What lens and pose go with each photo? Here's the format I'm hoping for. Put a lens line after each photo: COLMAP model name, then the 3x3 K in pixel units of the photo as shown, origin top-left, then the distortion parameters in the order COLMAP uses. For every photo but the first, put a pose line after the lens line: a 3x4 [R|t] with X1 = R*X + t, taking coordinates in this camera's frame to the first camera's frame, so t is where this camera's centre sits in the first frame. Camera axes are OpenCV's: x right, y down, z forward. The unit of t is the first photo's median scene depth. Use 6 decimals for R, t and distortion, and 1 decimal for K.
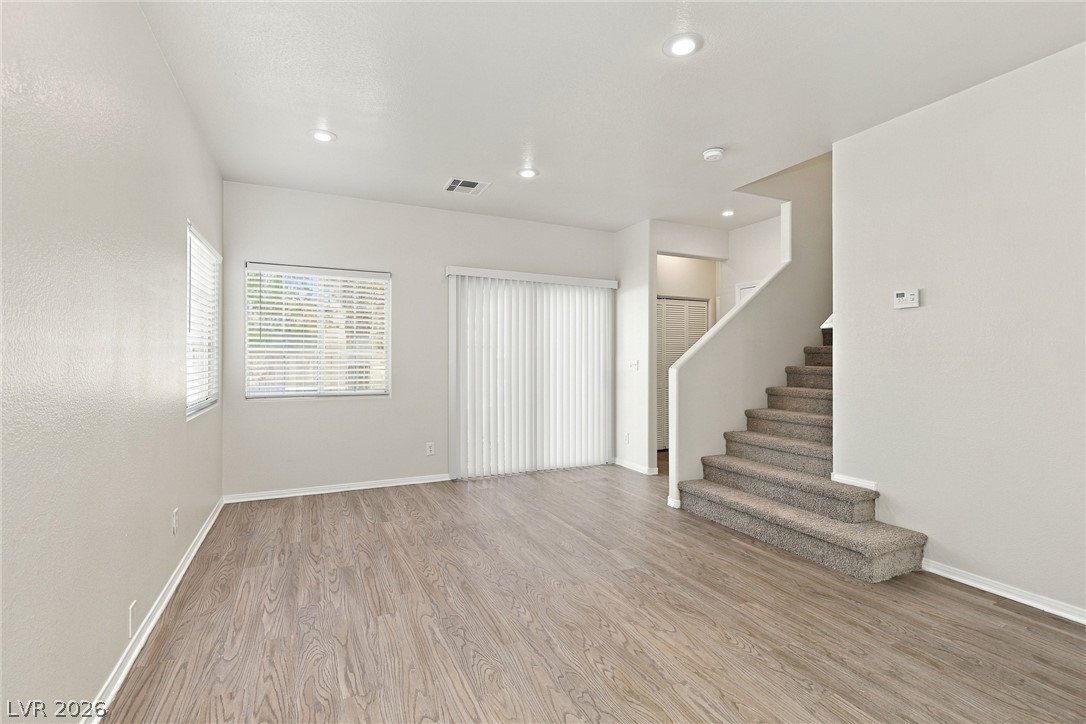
lens RADIAL K [[500.7, 0, 551.5], [0, 500.7, 355.5], [0, 0, 1]] dist [0.002731, 0.000415]
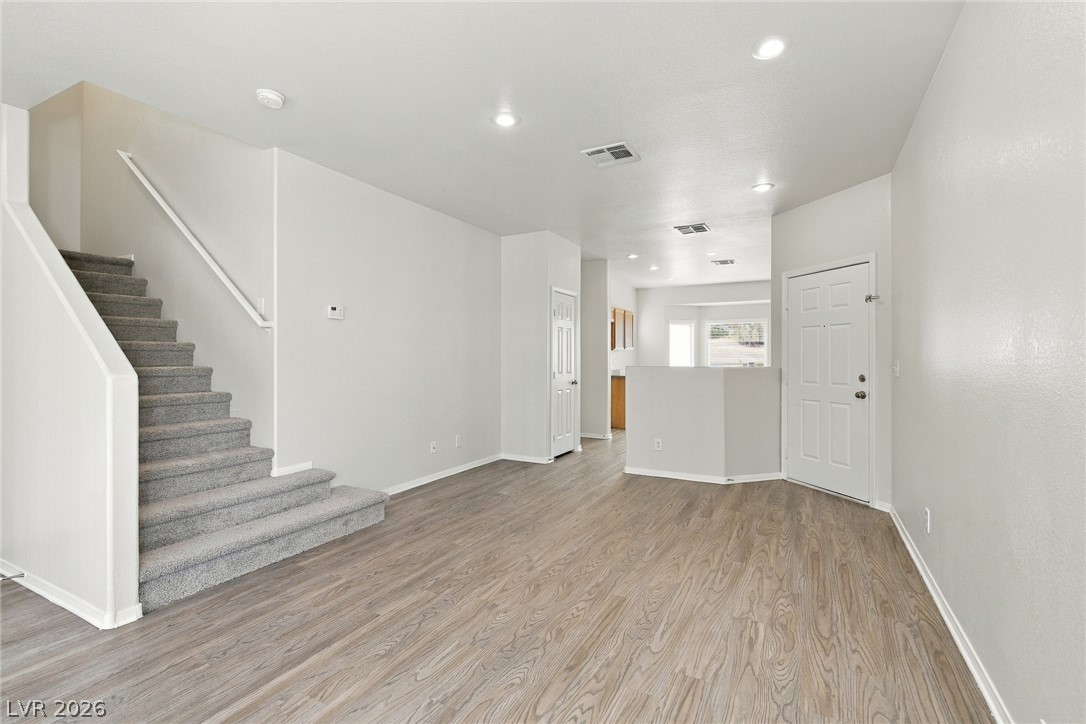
lens RADIAL K [[500.7, 0, 543.2], [0, 500.7, 357.0], [0, 0, 1]] dist [0.002731, 0.000415]
pose [[-0.587190, -0.000448, 0.809449, -0.640840], [-0.006595, 0.999969, -0.004231, 0.006334], [-0.809422, -0.007822, -0.587175, 1.265626]]
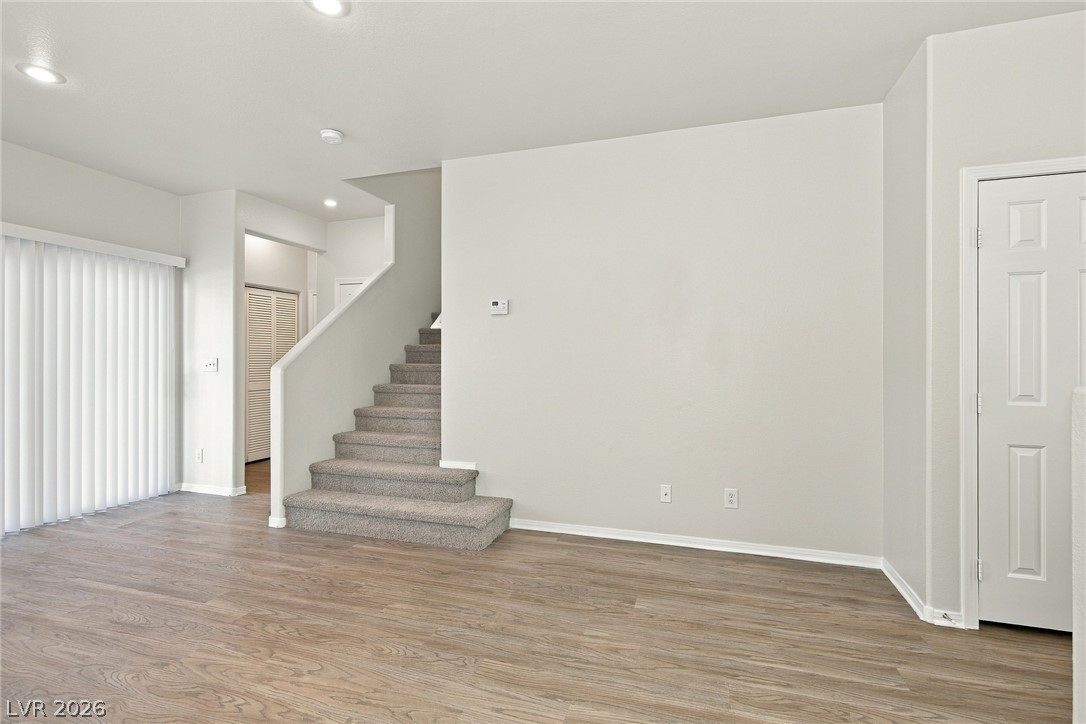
lens RADIAL K [[500.7, 0, 544.2], [0, 500.7, 358.6], [0, 0, 1]] dist [0.002731, 0.000415]
pose [[0.692800, -0.004599, 0.721115, -0.081657], [-0.003386, 0.999948, 0.009631, -0.001048], [-0.721122, -0.009114, 0.692748, 0.082185]]
